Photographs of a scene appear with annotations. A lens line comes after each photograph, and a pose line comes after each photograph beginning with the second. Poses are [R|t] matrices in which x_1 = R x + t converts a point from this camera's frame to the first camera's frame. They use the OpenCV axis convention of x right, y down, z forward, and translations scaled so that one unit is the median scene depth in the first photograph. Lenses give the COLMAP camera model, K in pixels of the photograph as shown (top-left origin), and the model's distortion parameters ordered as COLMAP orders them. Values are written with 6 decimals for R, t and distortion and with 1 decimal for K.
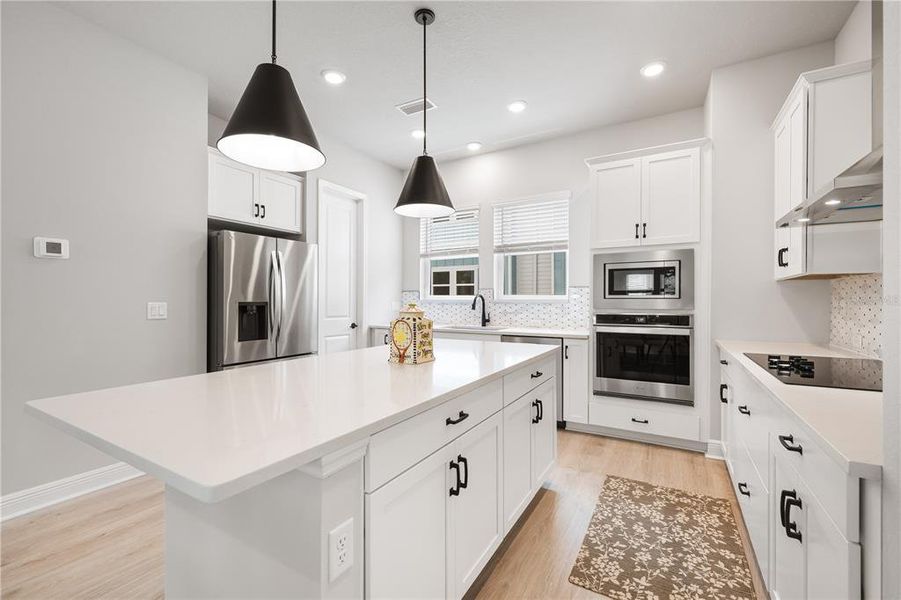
lens RADIAL K [[379.4, 0, 450.5], [0, 379.4, 300.0], [0, 0, 1]] dist [-0.001815, -0.000011]
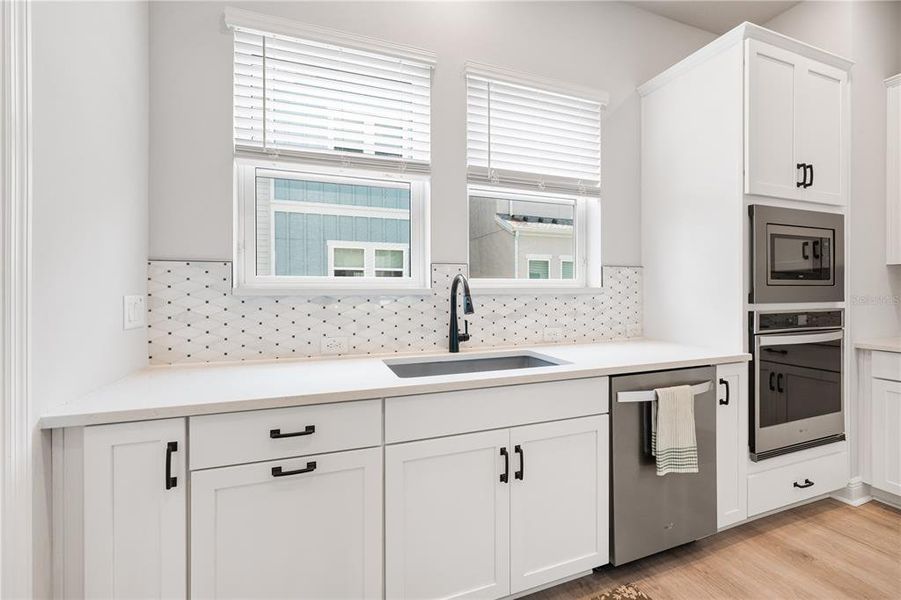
lens RADIAL K [[384.1, 0, 455.9], [0, 384.1, 292.7], [0, 0, 1]] dist [-0.000305, -0.000149]
pose [[0.632120, -0.006612, 0.774842, -0.356720], [0.002783, 0.999977, 0.006263, 0.002341], [-0.774865, -0.001803, 0.632124, 1.093883]]
